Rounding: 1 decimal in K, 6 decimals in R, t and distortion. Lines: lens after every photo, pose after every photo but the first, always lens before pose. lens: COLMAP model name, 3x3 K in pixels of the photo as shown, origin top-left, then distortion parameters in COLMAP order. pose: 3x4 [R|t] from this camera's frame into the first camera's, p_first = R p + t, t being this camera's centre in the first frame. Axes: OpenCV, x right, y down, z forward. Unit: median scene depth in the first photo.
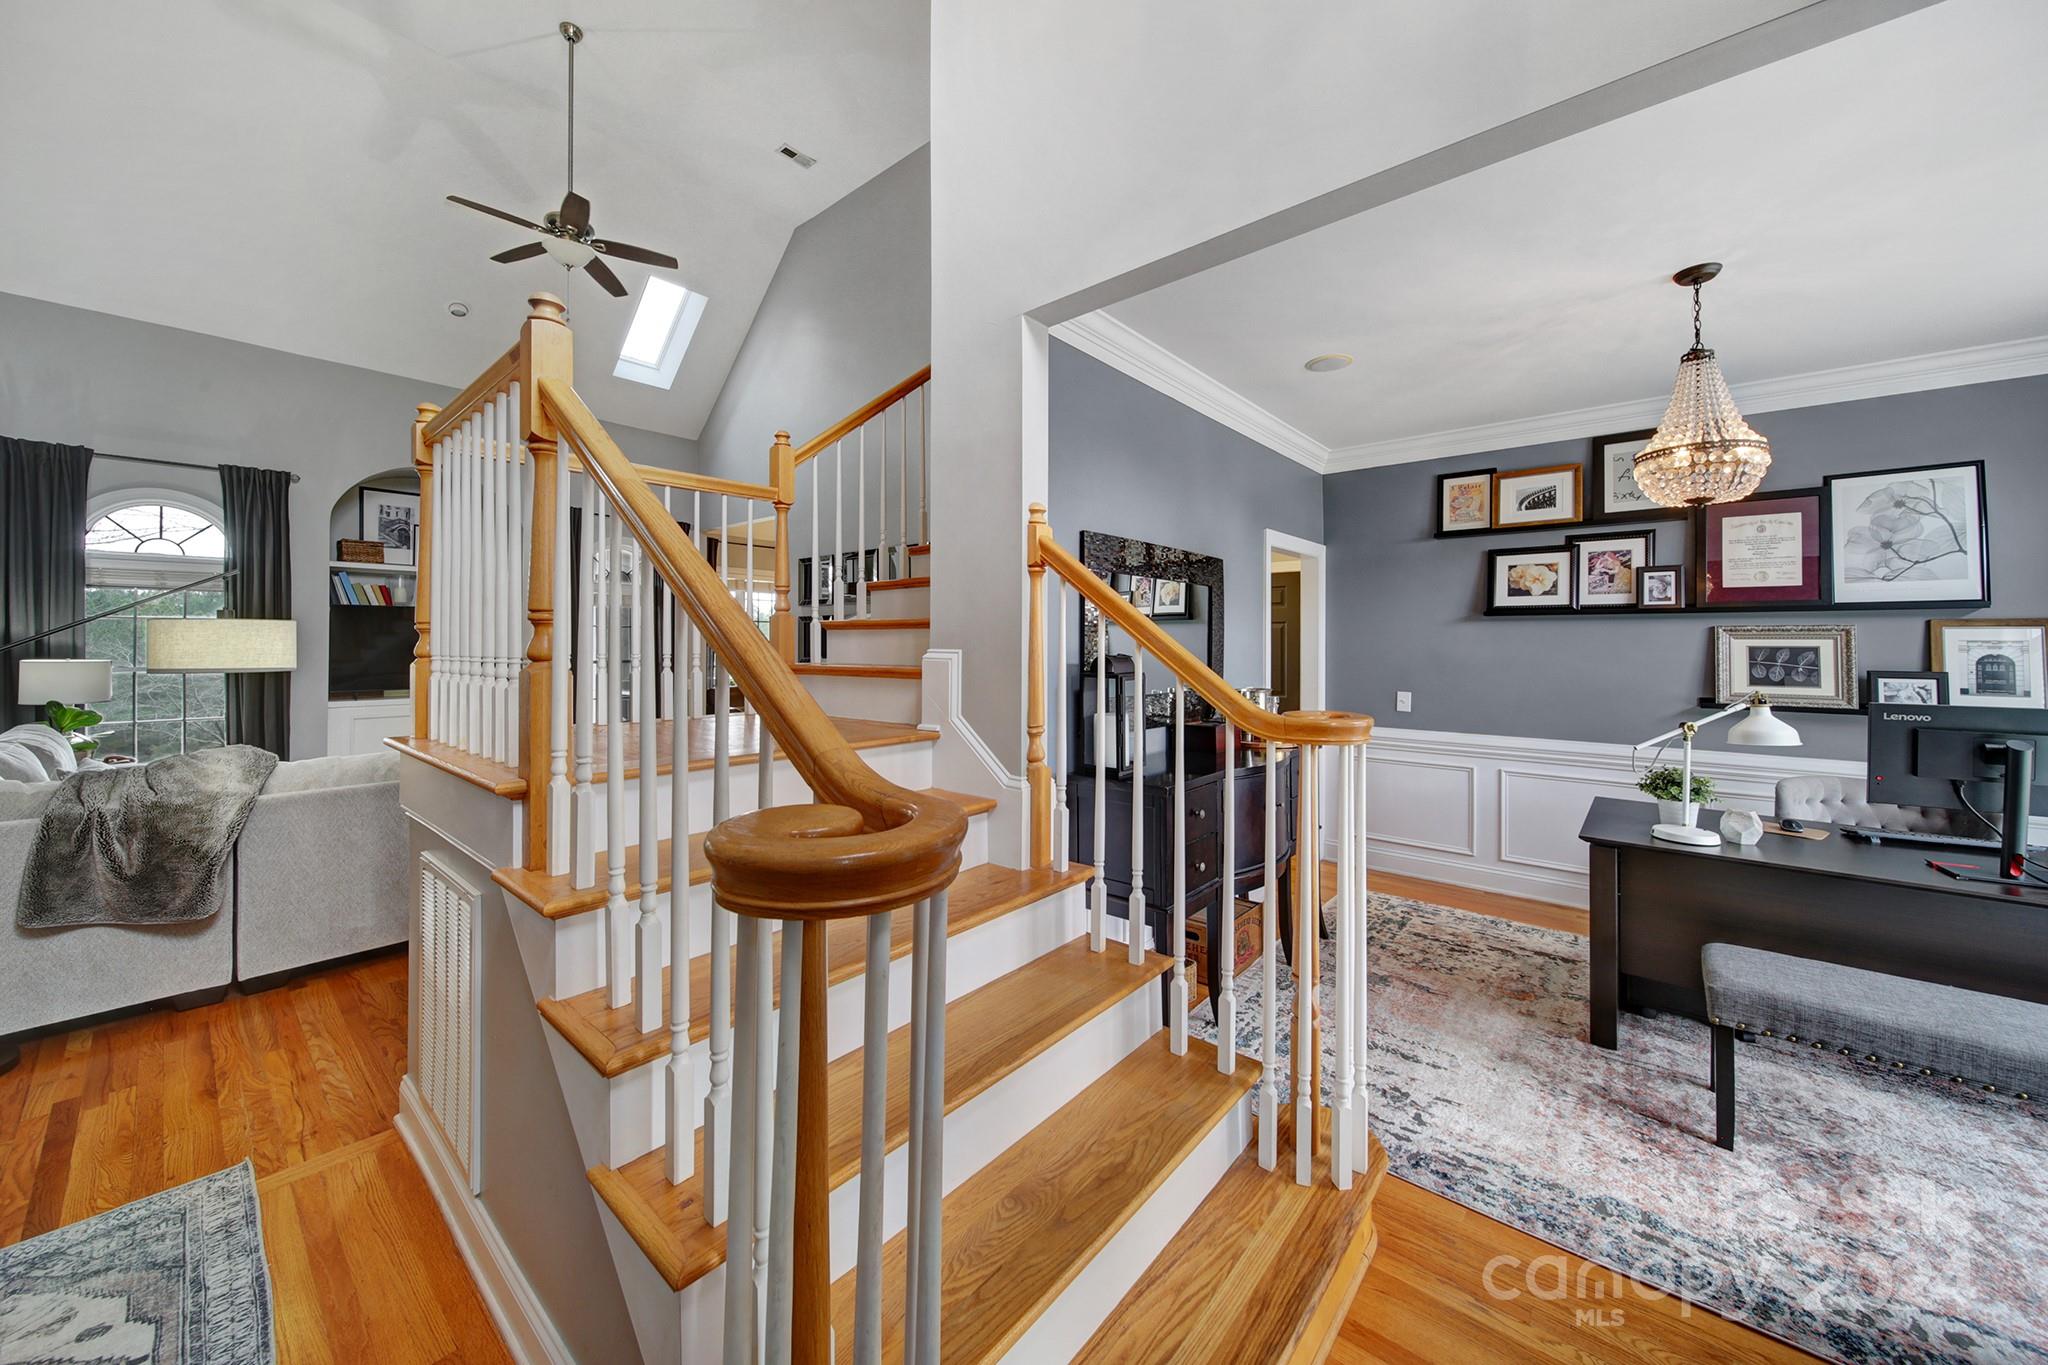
lens RADIAL K [[739.4, 0, 1025.7], [0, 739.4, 636.3], [0, 0, 1]] dist [0.000932, -0.000792]
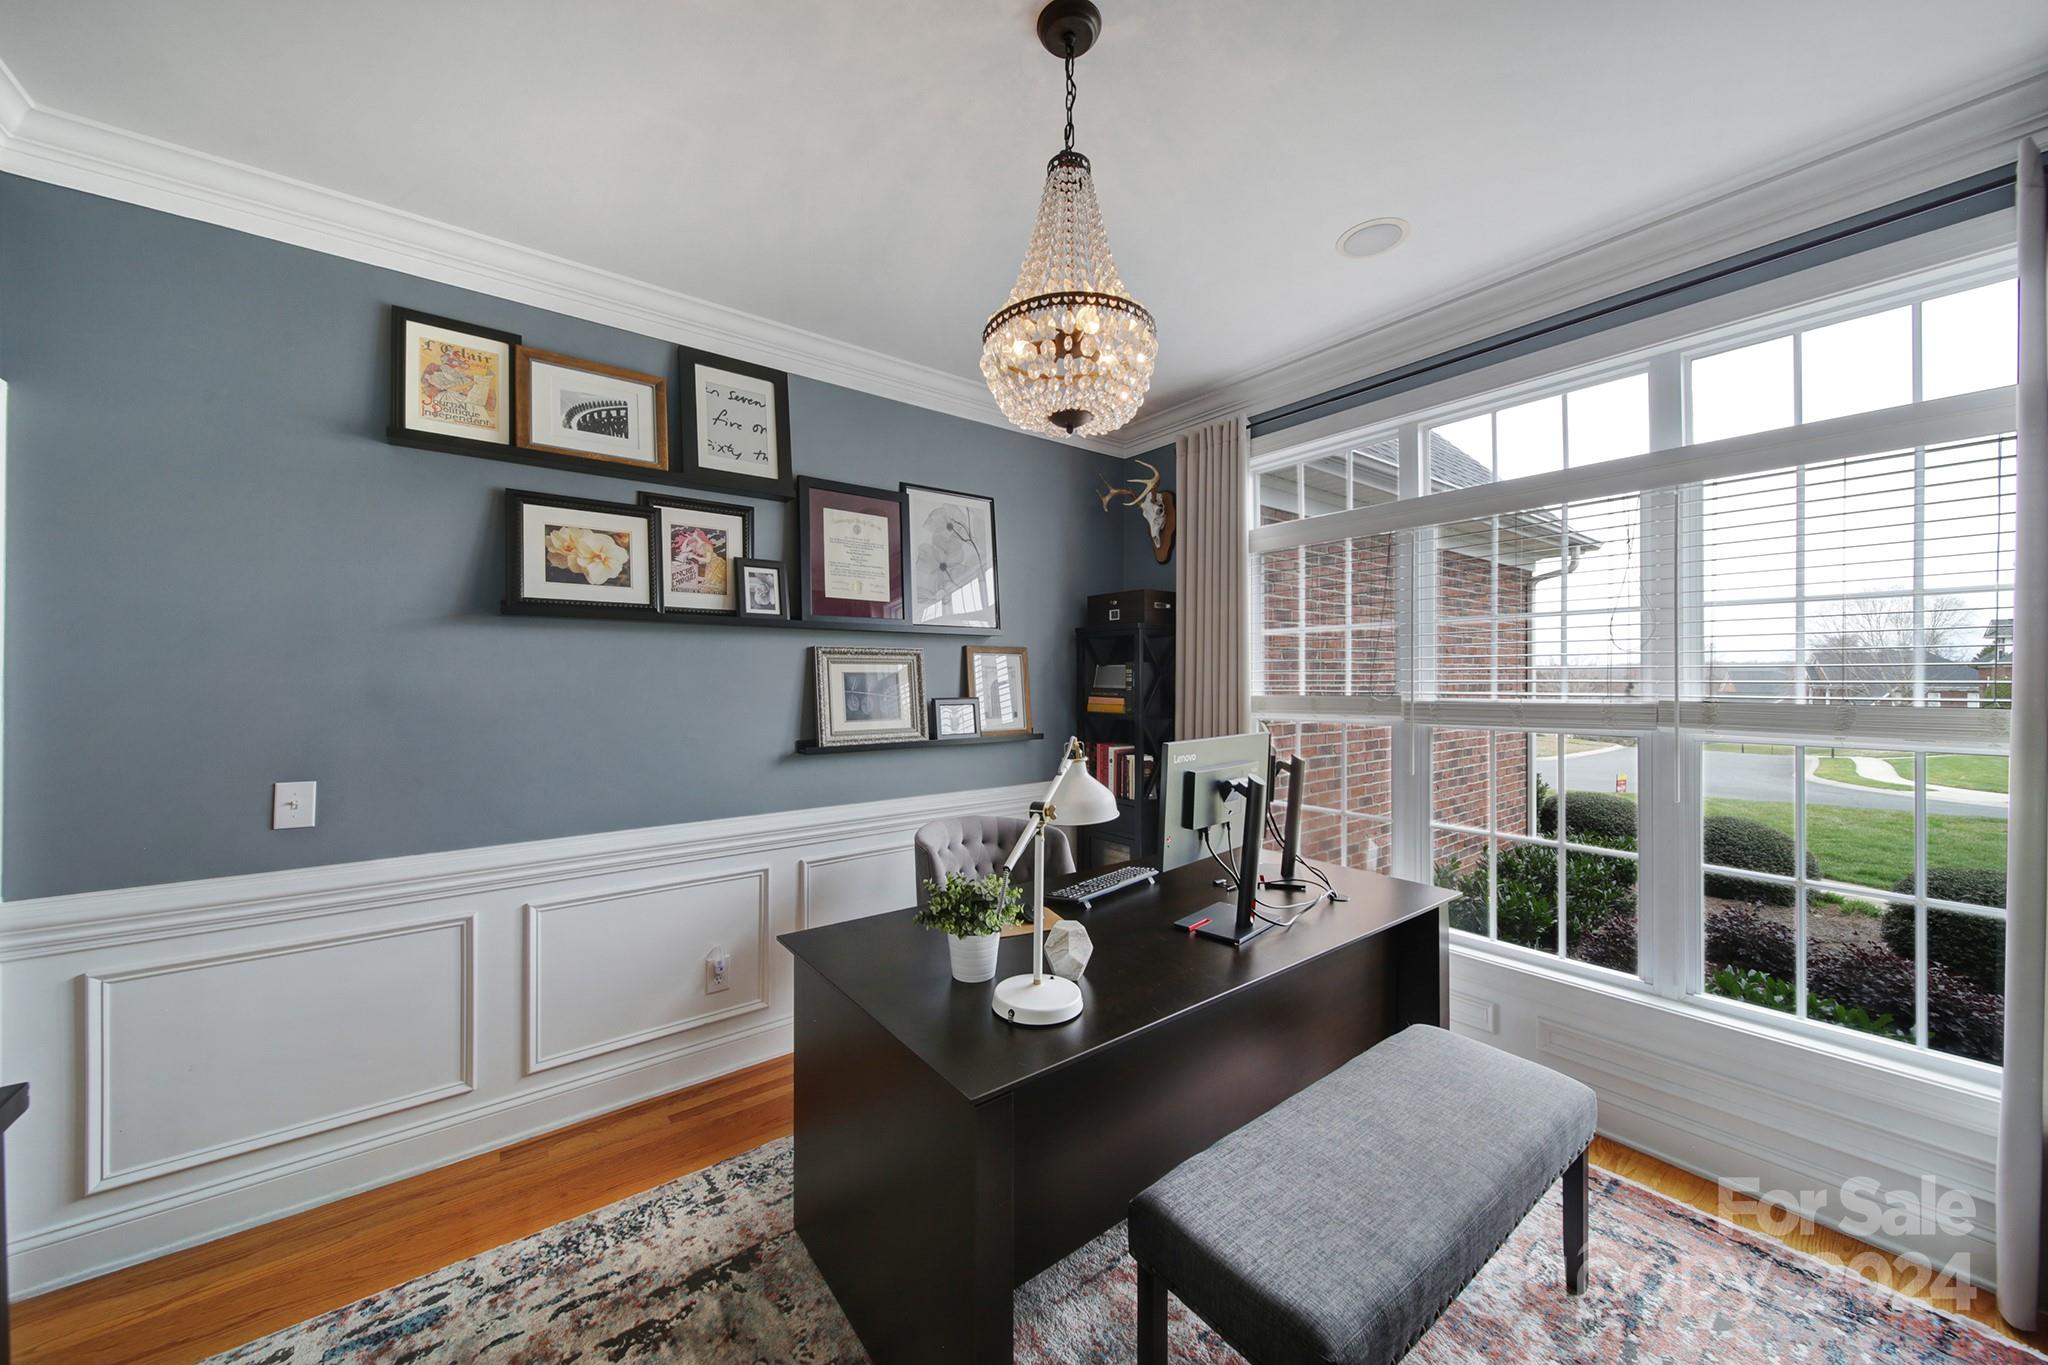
lens RADIAL K [[739.4, 0, 1037.6], [0, 739.4, 674.7], [0, 0, 1]] dist [0.000932, -0.000792]
pose [[0.211879, -0.002922, 0.977292, 0.222646], [-0.008186, 0.999955, 0.004764, 0.009431], [-0.977262, -0.009010, 0.211846, 0.591538]]
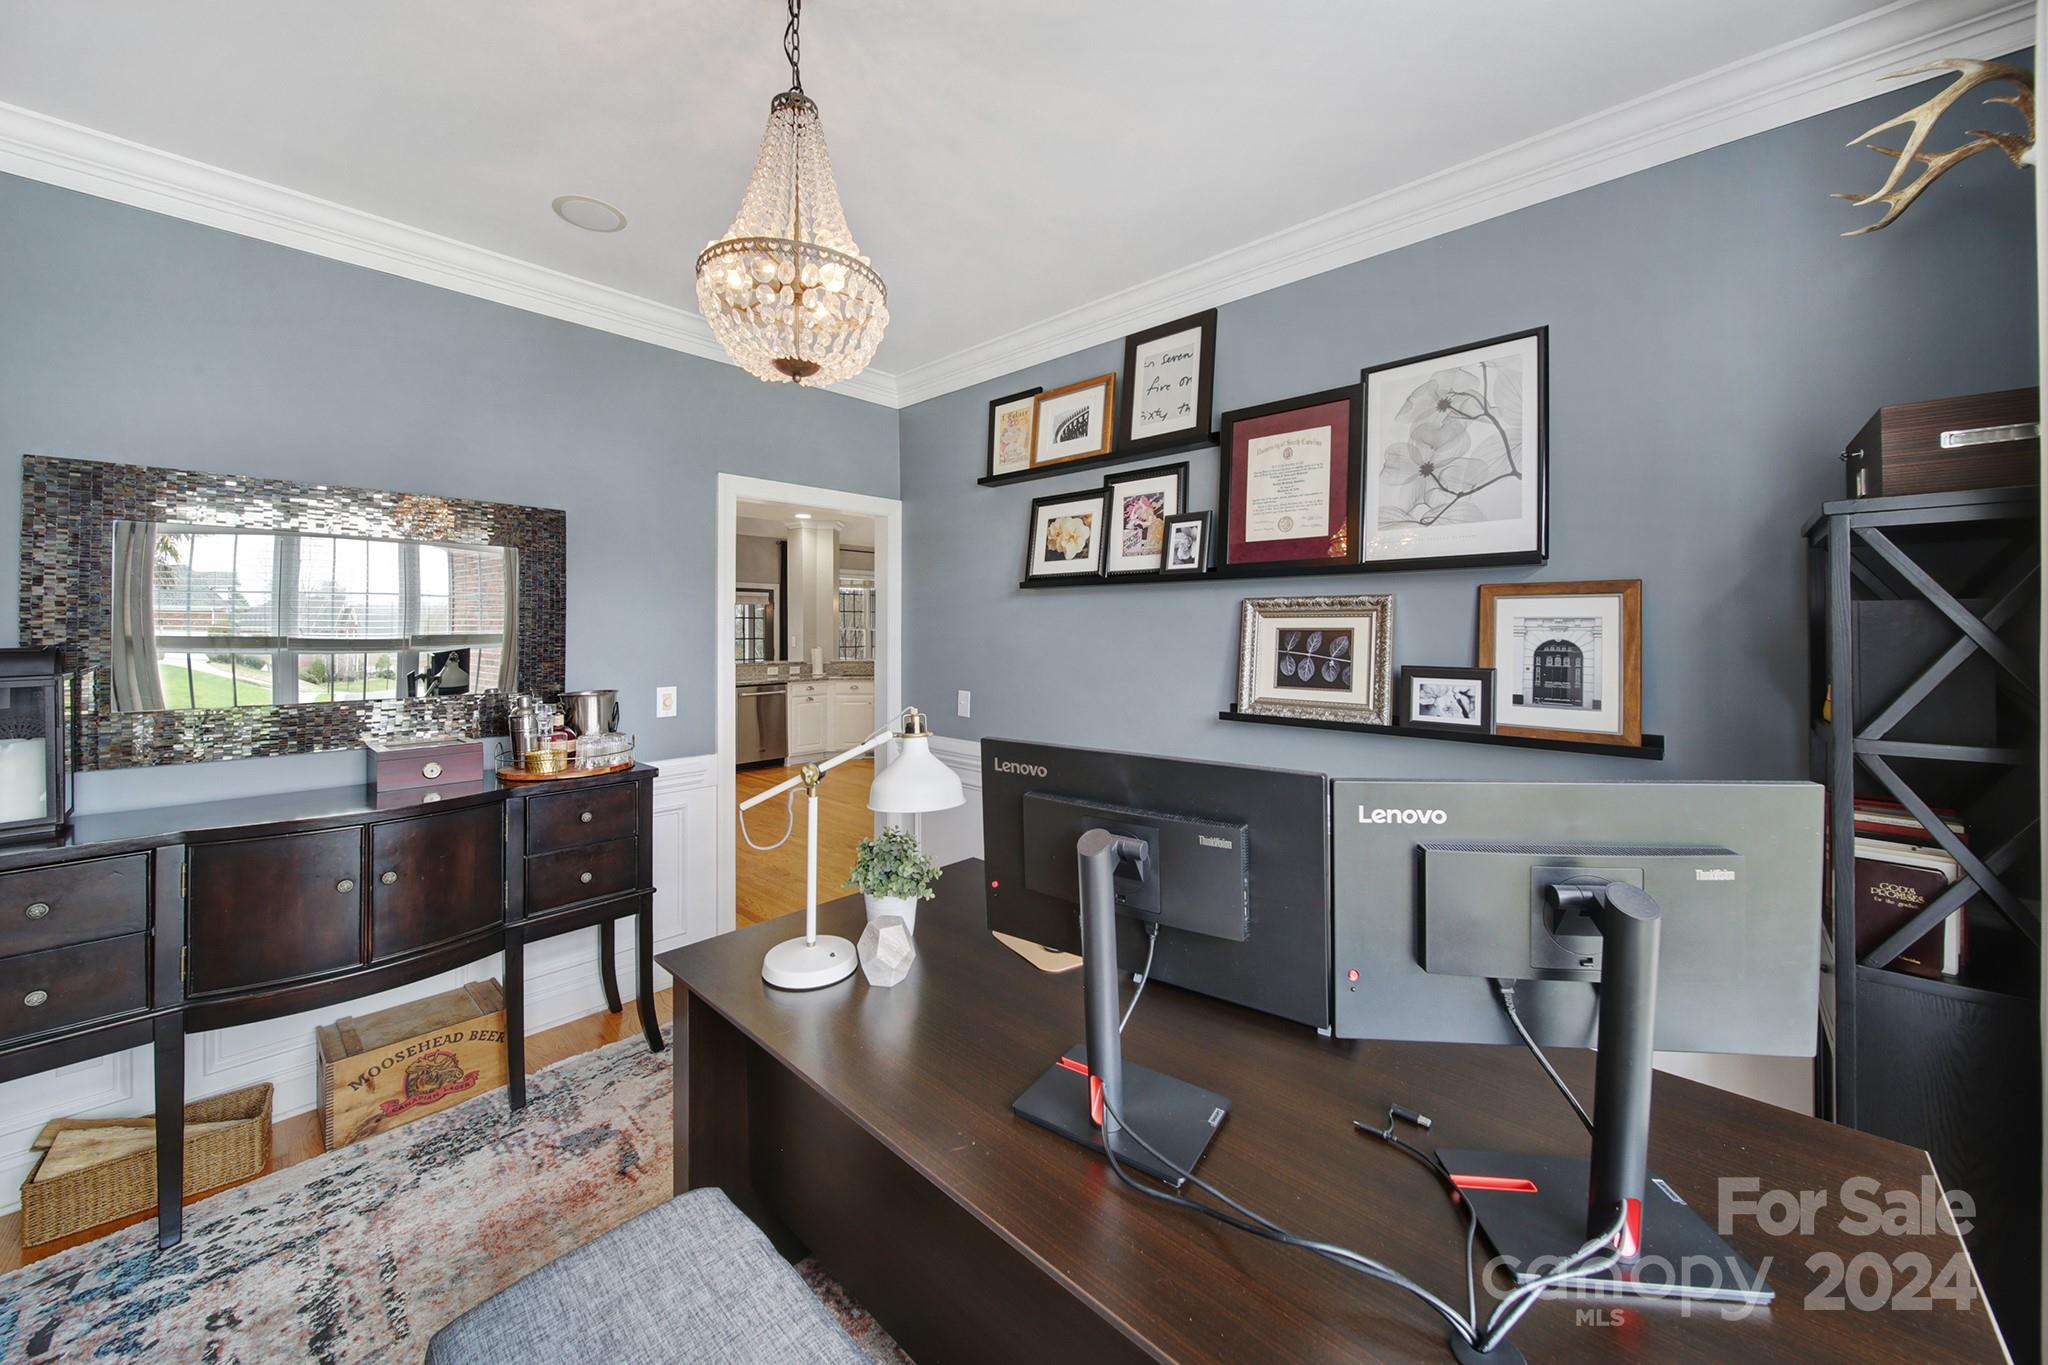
lens RADIAL K [[739.4, 0, 1035.3], [0, 739.4, 620.1], [0, 0, 1]] dist [0.000932, -0.000792]
pose [[0.998678, -0.007698, -0.050821, 0.750466], [0.007771, 0.999969, 0.001250, 0.003120], [0.050809, -0.001643, 0.998707, 0.299898]]
